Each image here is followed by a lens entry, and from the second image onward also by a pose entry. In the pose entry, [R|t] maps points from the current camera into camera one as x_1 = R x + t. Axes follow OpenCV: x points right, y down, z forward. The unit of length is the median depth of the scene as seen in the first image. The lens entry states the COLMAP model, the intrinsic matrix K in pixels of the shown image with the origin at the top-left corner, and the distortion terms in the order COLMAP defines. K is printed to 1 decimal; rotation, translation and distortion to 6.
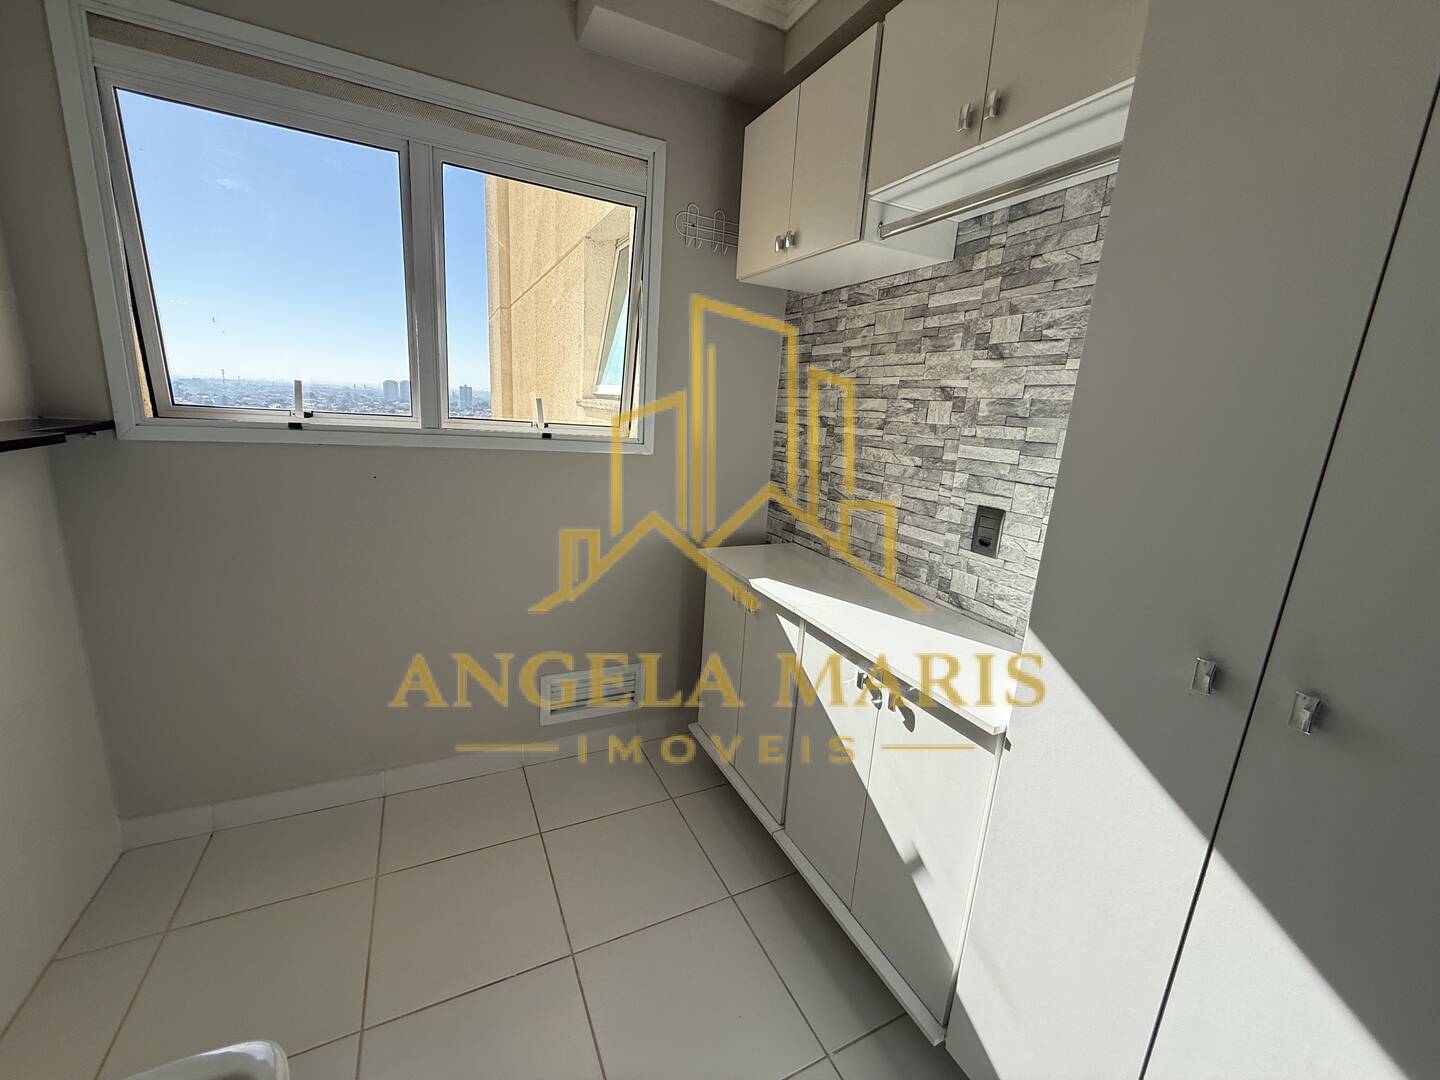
lens RADIAL K [[573.3, 0, 711.3], [0, 573.3, 539.0], [0, 0, 1]] dist [0.002404, -0.000588]
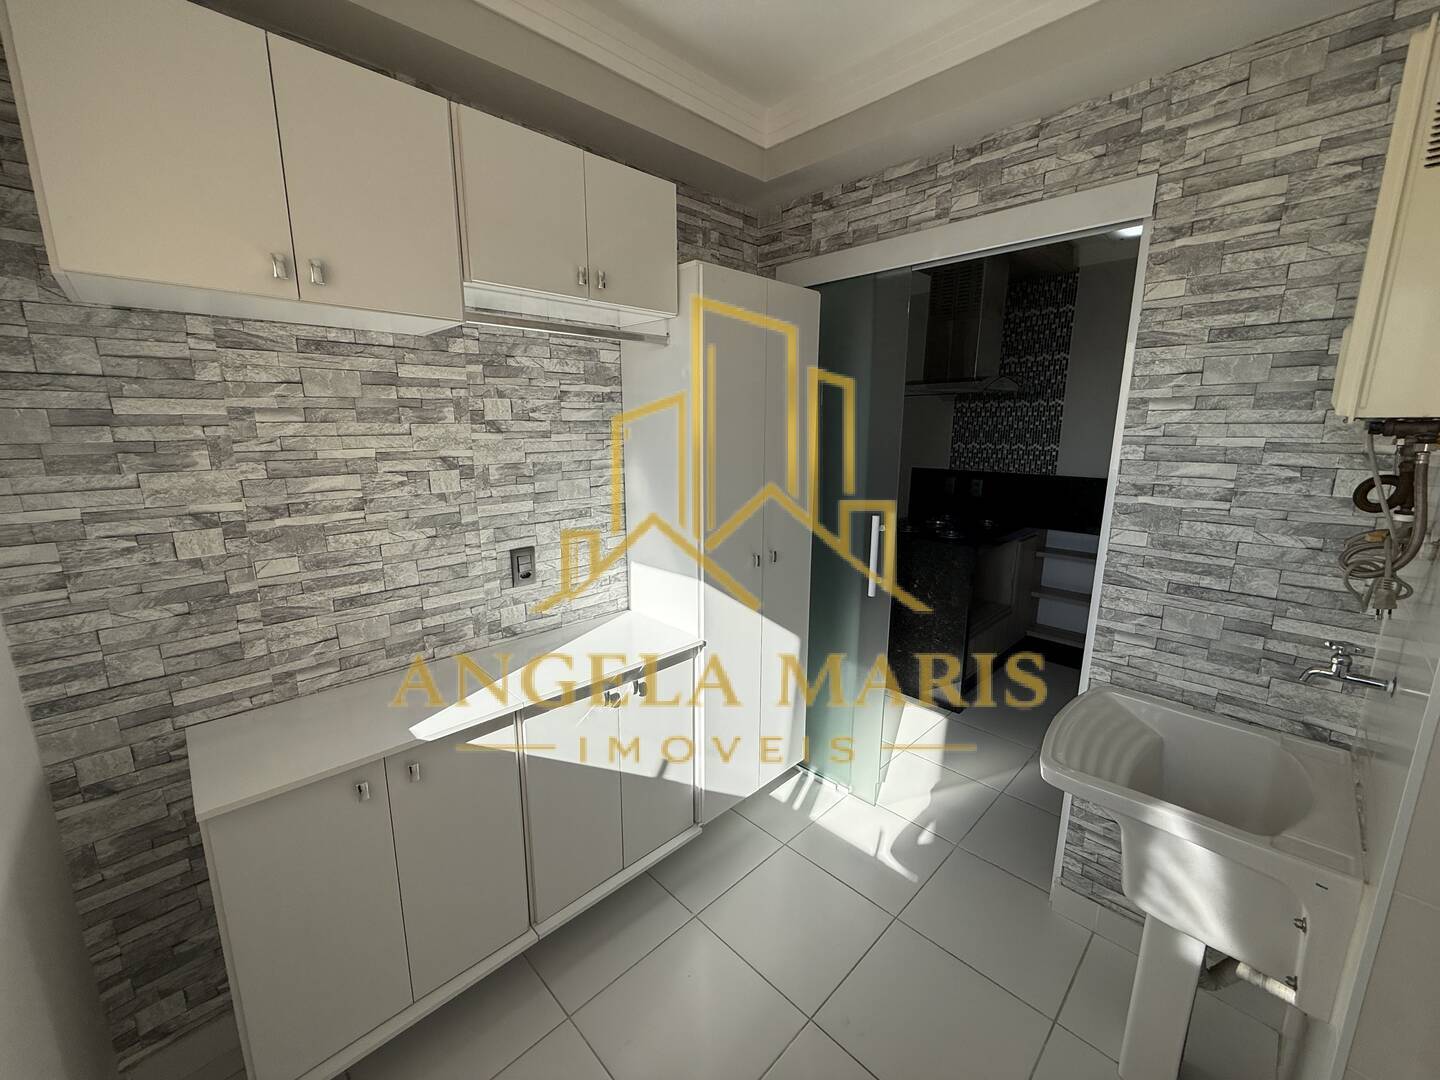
lens RADIAL K [[573.3, 0, 714.6], [0, 573.3, 542.0], [0, 0, 1]] dist [0.002404, -0.000588]
pose [[-0.314211, -0.251045, 0.915559, -0.733968], [0.198683, 0.925657, 0.322000, -0.358041], [-0.928330, 0.283082, -0.240973, 0.835168]]
